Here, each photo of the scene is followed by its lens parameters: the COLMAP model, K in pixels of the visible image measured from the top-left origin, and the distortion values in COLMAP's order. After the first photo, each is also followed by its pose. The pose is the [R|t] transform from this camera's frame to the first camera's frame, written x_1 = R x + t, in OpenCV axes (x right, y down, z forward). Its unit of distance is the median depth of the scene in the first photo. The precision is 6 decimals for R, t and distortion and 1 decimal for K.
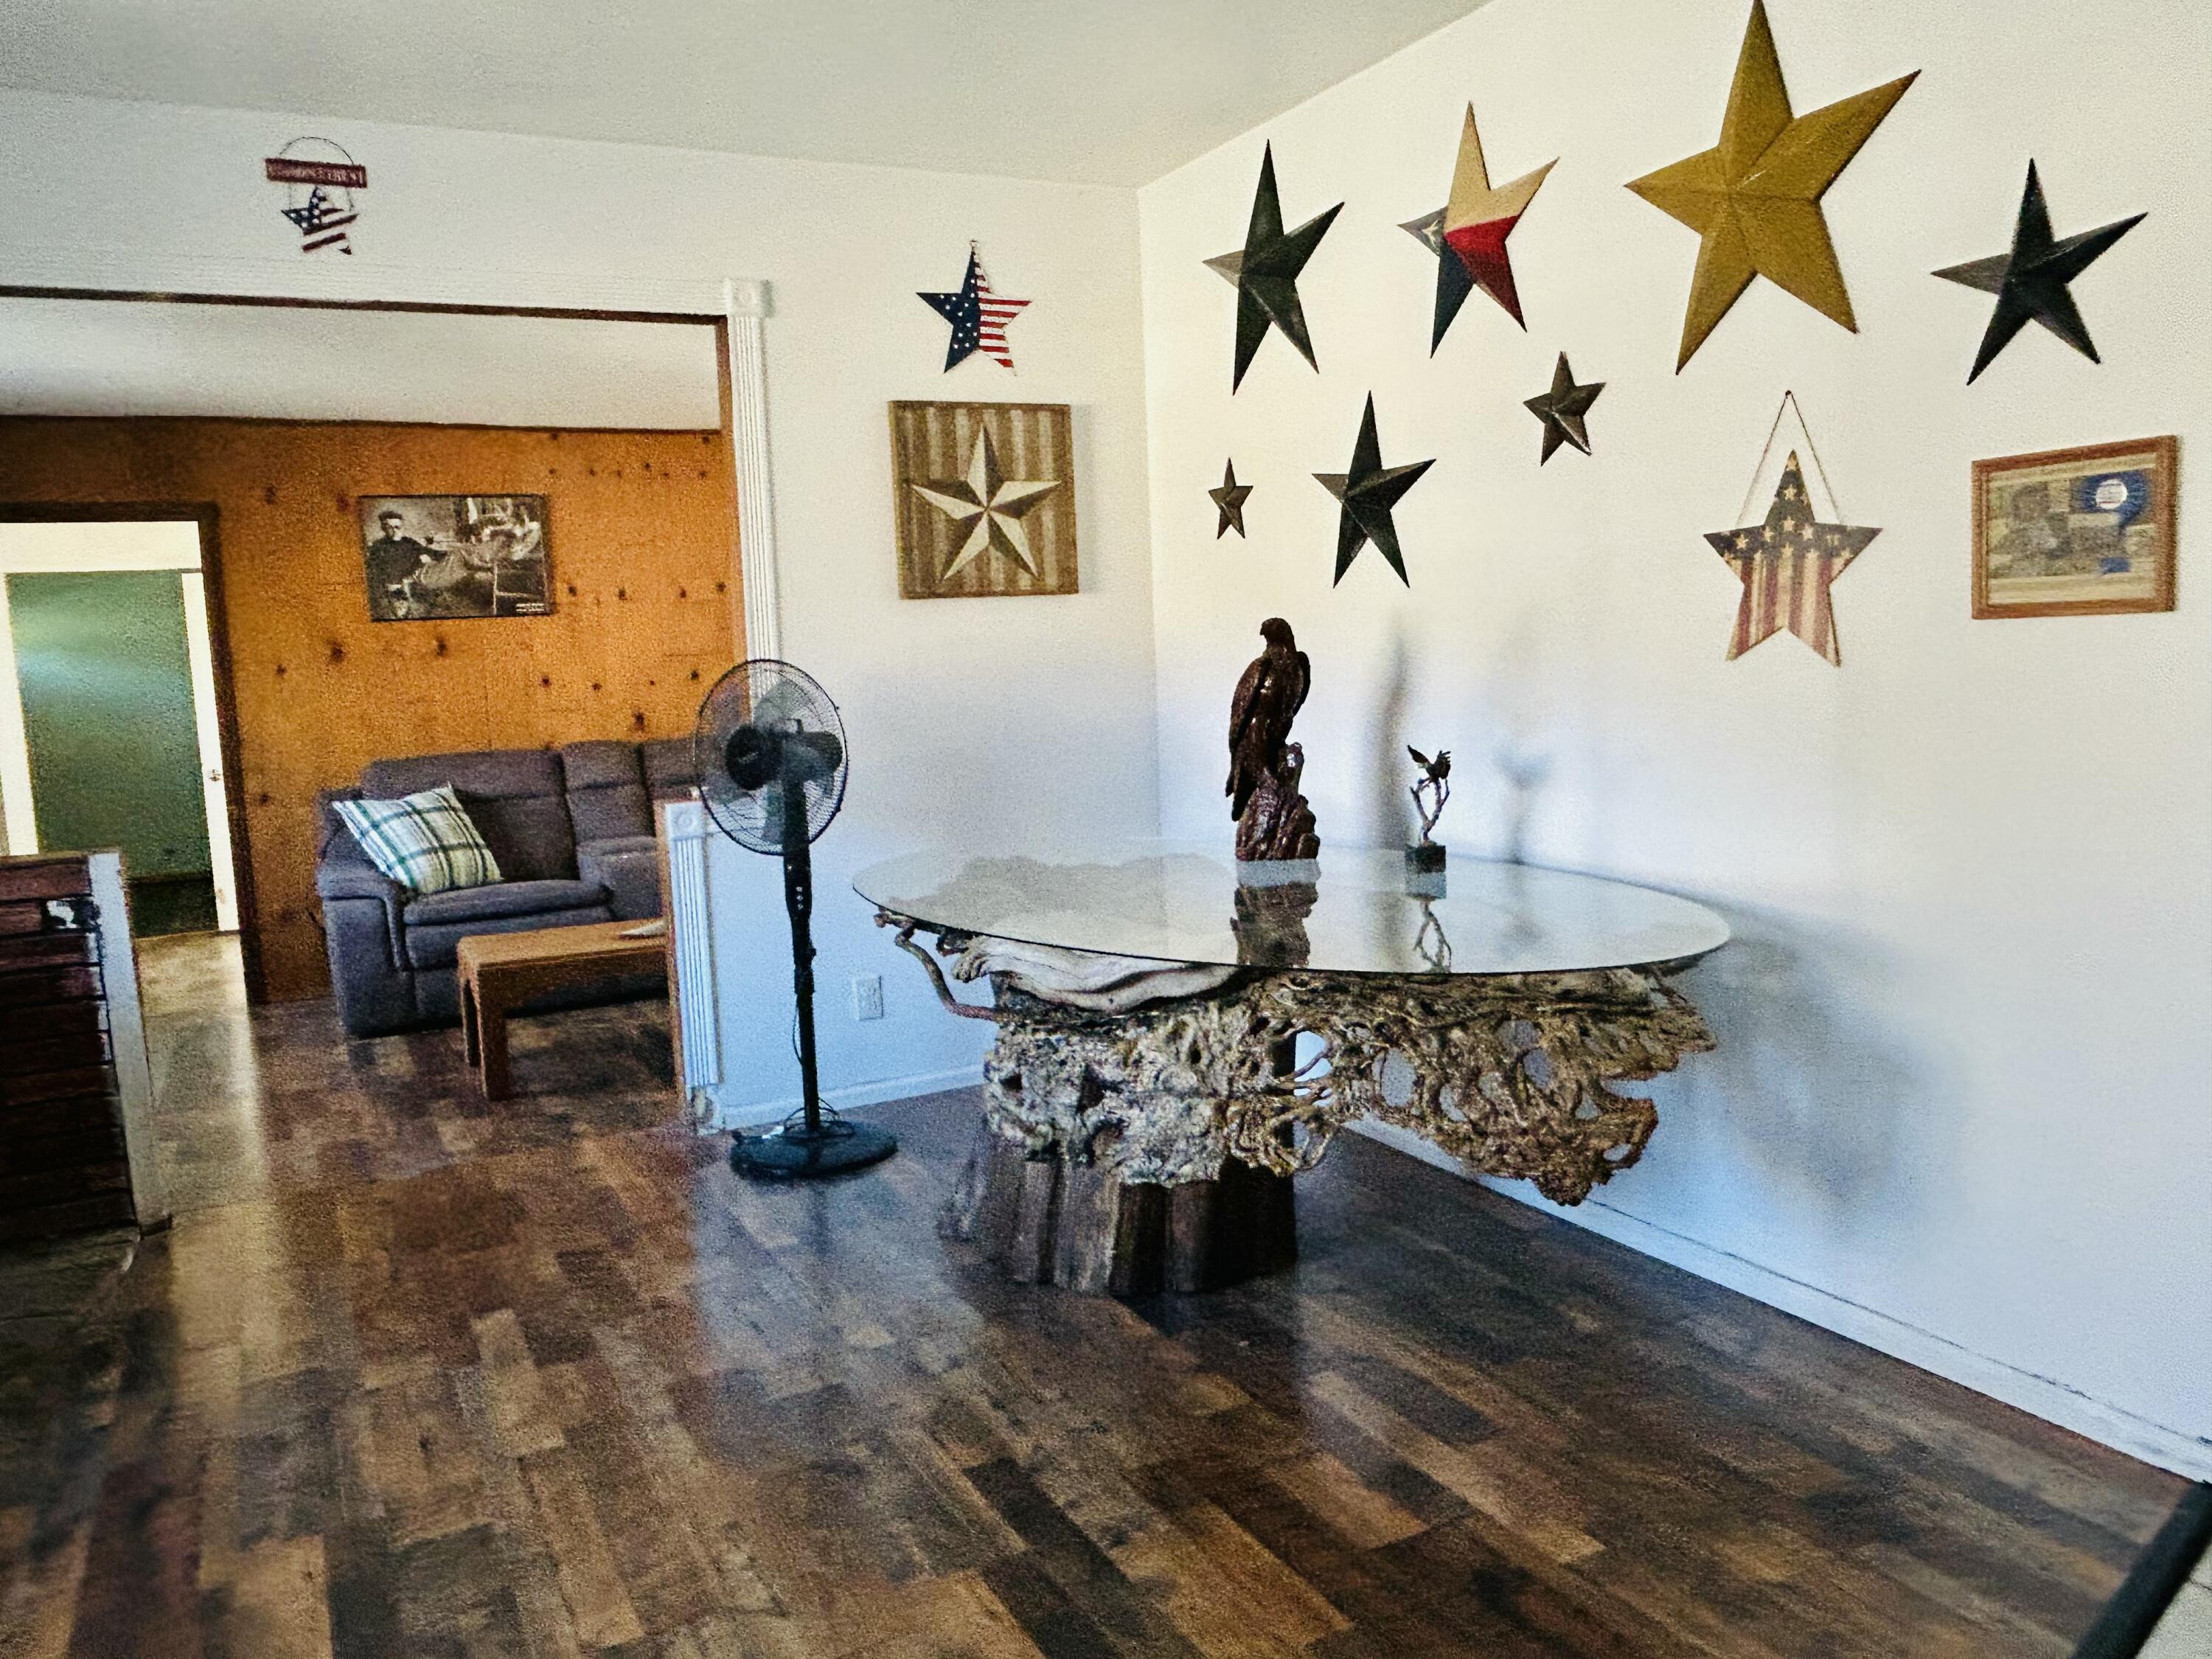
lens RADIAL K [[1616.1, 0, 1100.5], [0, 1616.1, 823.8], [0, 0, 1]] dist [0.005067, -0.016159]
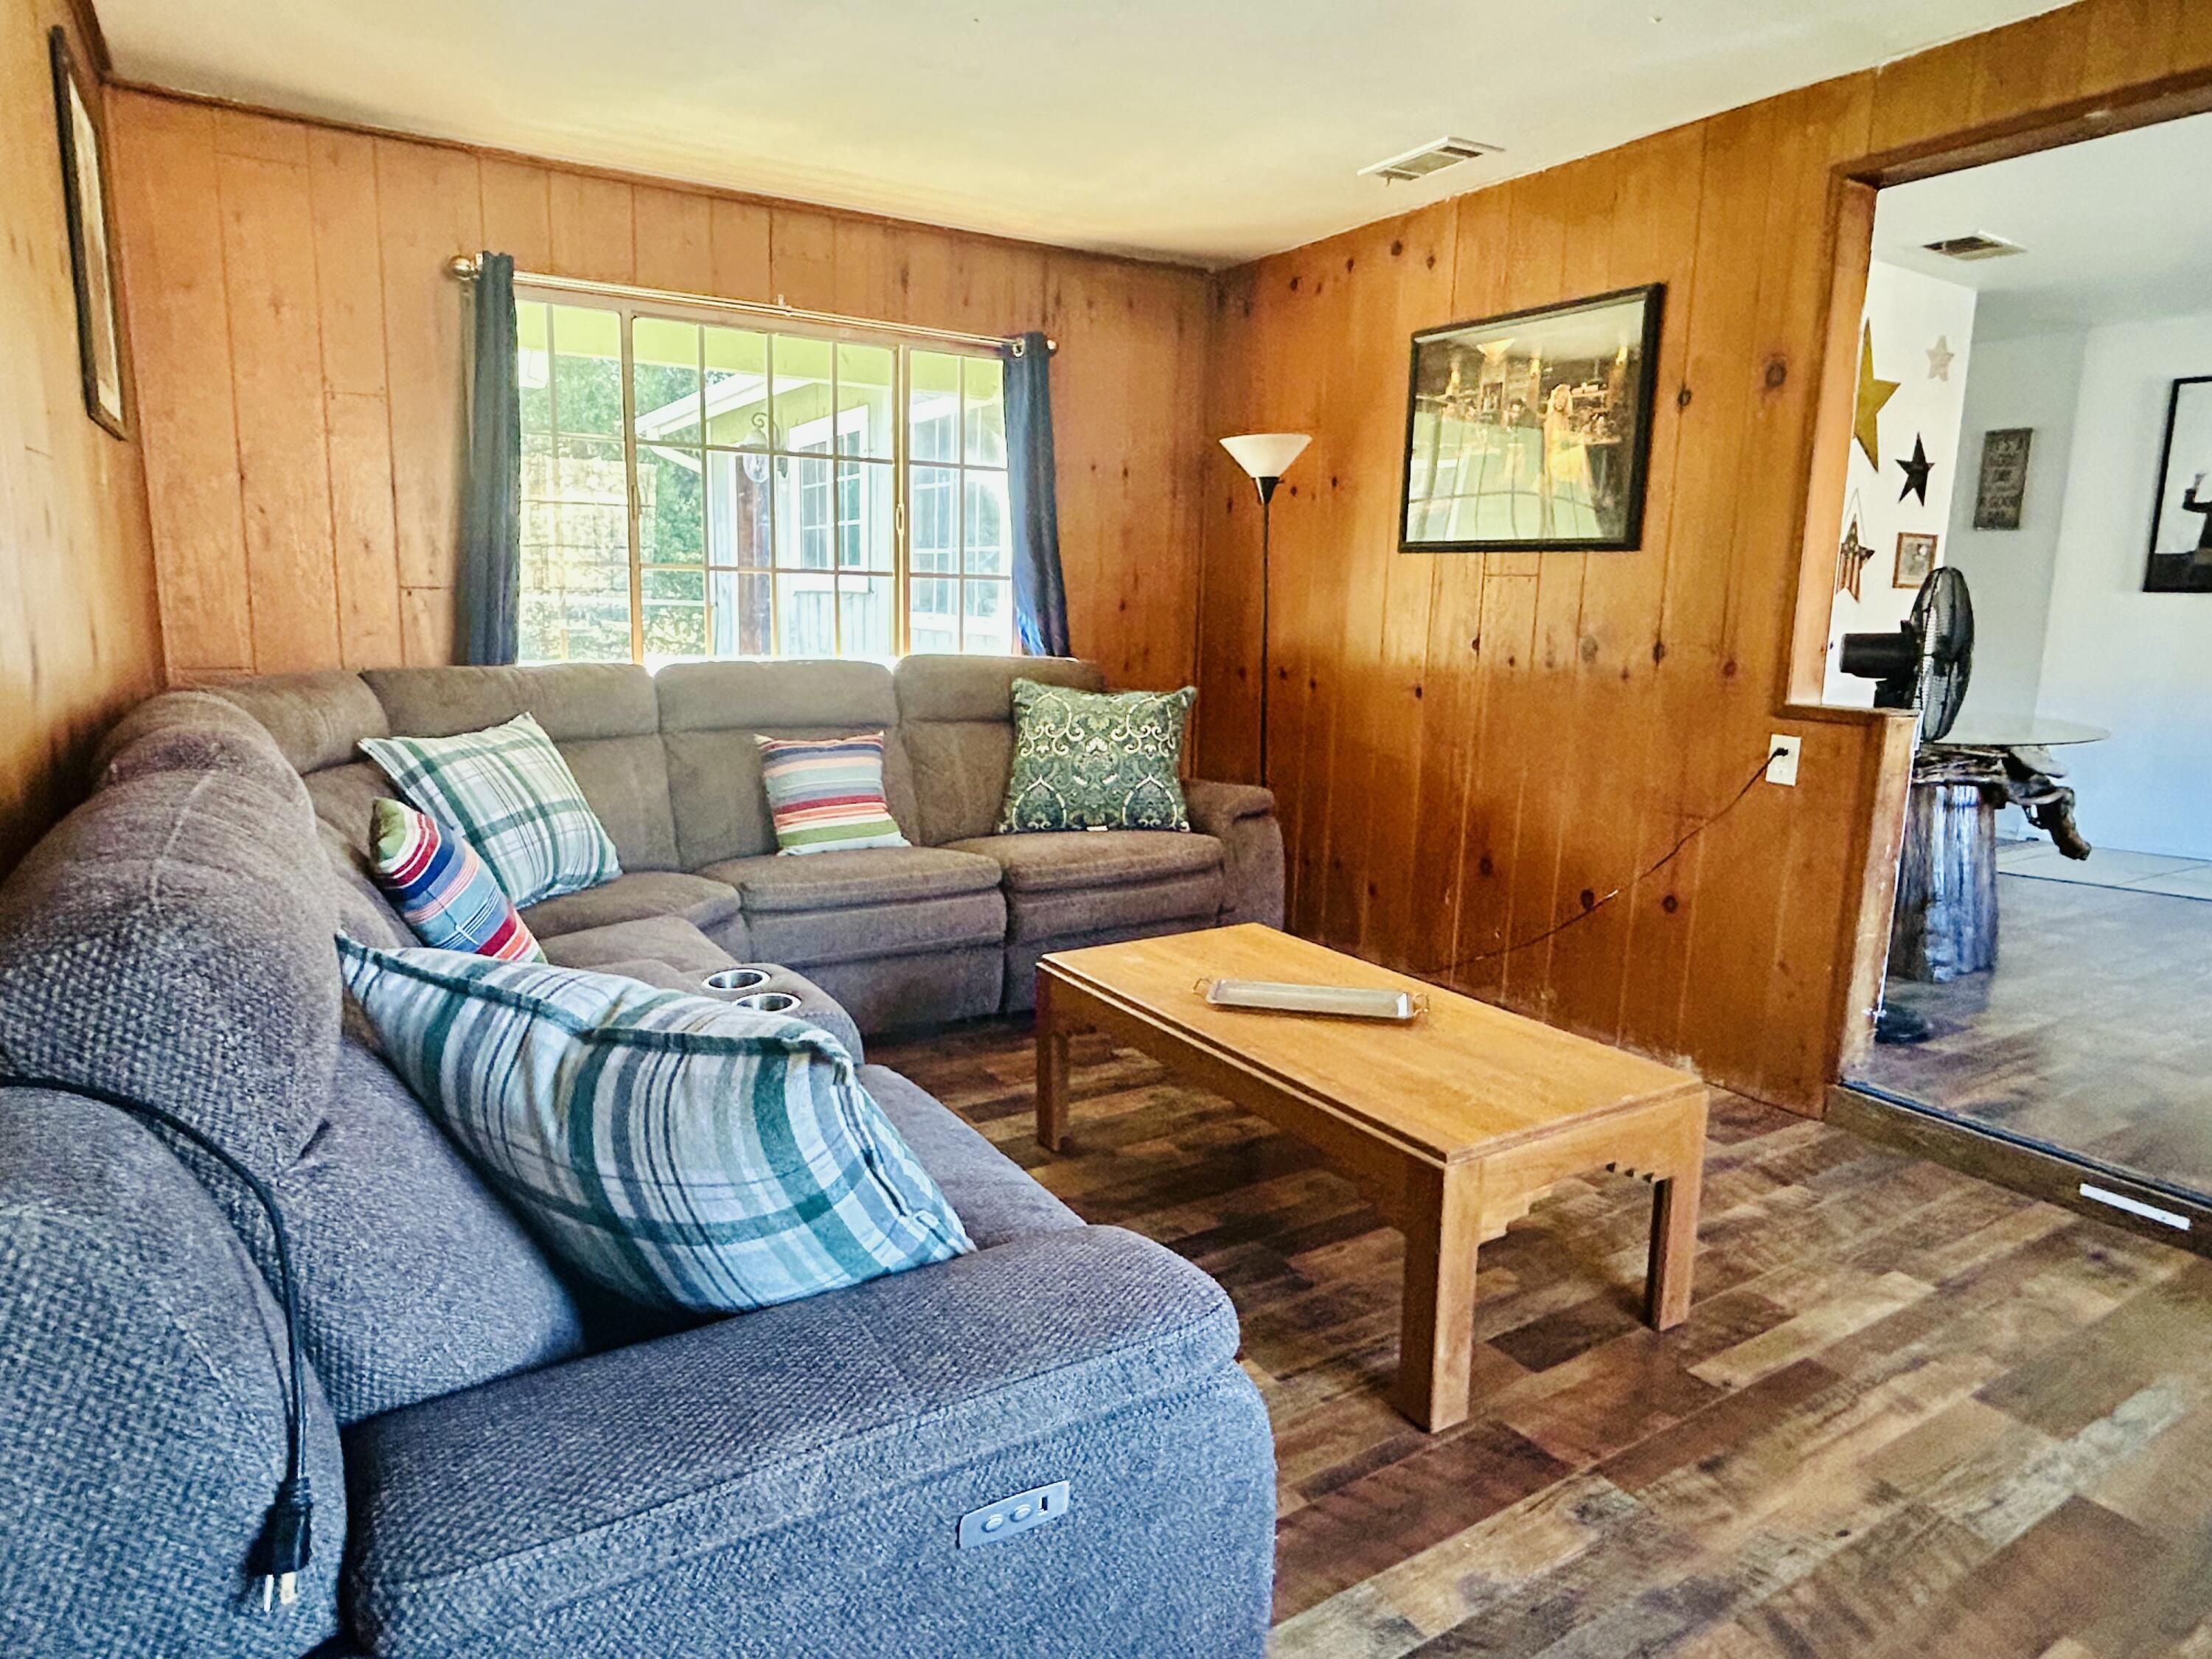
lens RADIAL K [[1292.5, 0, 1111.0], [0, 1292.5, 826.3], [0, 0, 1]] dist [-0.000009, -0.000943]
pose [[-0.074395, -0.124756, 0.989394, -0.999742], [0.097957, 0.986431, 0.131748, -0.090198], [-0.992406, 0.106720, -0.061165, 1.548207]]
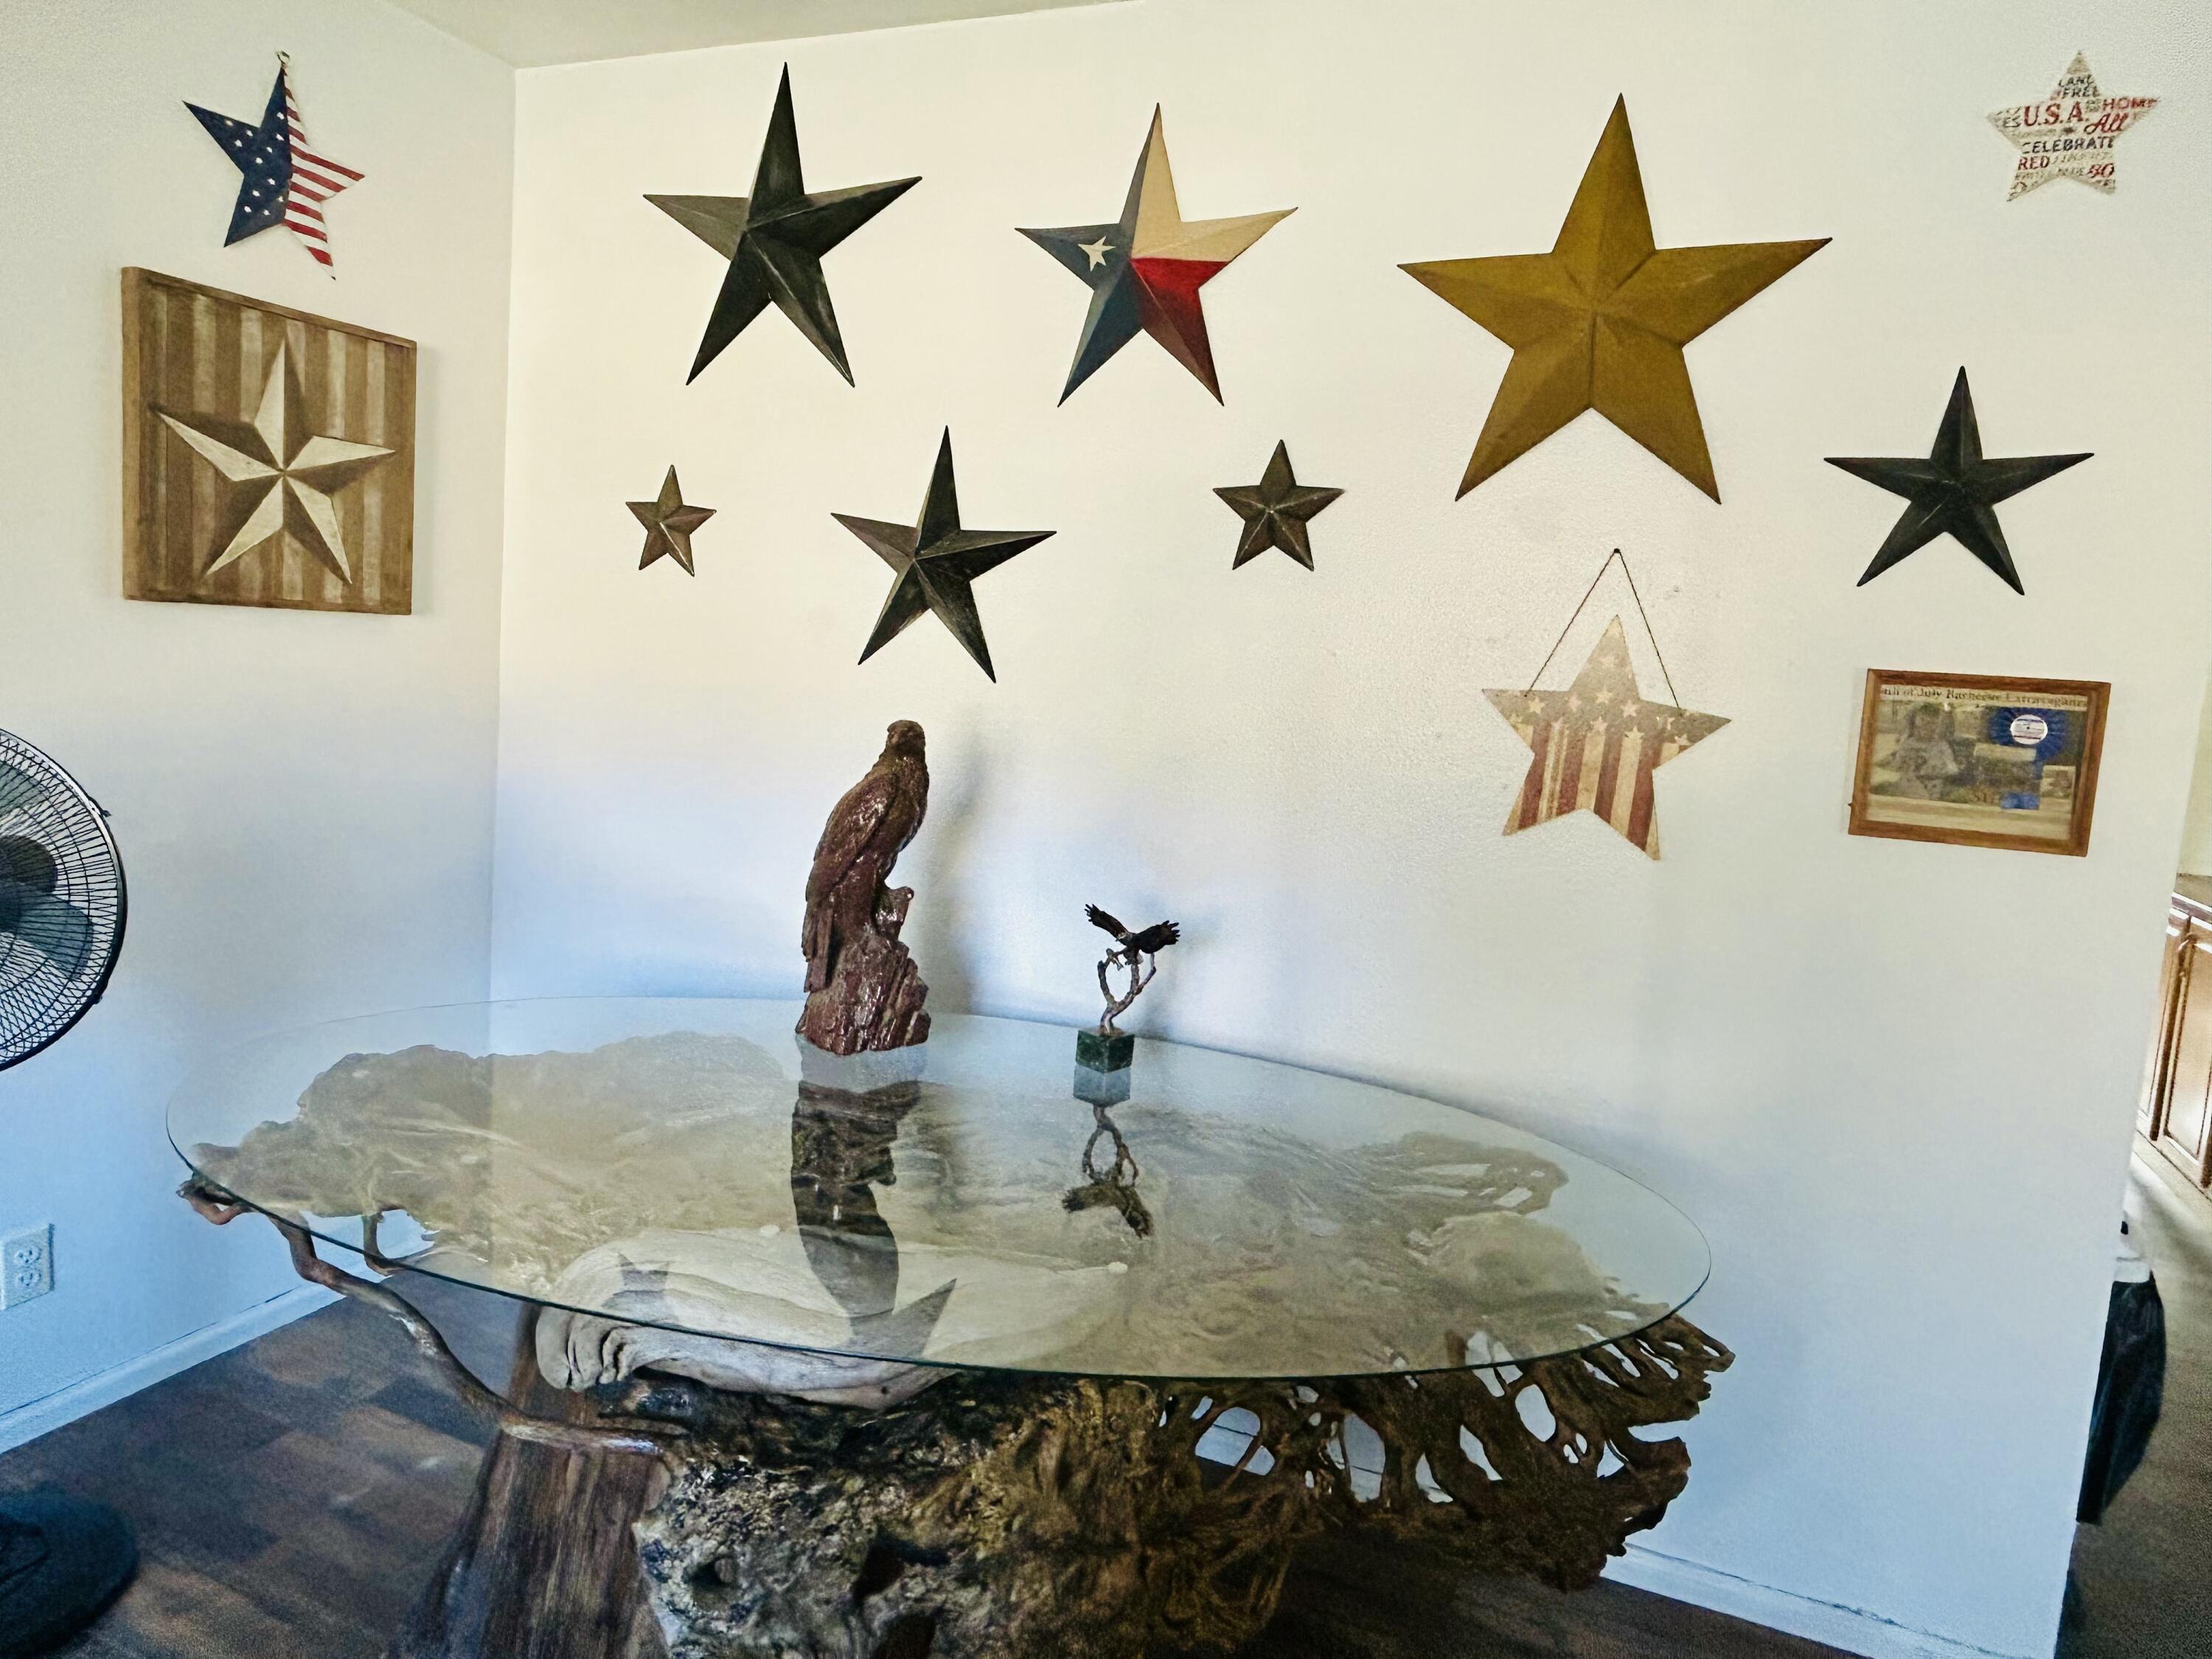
lens RADIAL K [[1388.6, 0, 1108.2], [0, 1388.6, 811.8], [0, 0, 1]] dist [-0.011040, 0.007357]
pose [[0.765788, 0.024893, 0.642611, -0.190213], [-0.030494, 0.999532, -0.002381, -0.075958], [-0.642369, -0.017772, 0.766189, 0.401900]]
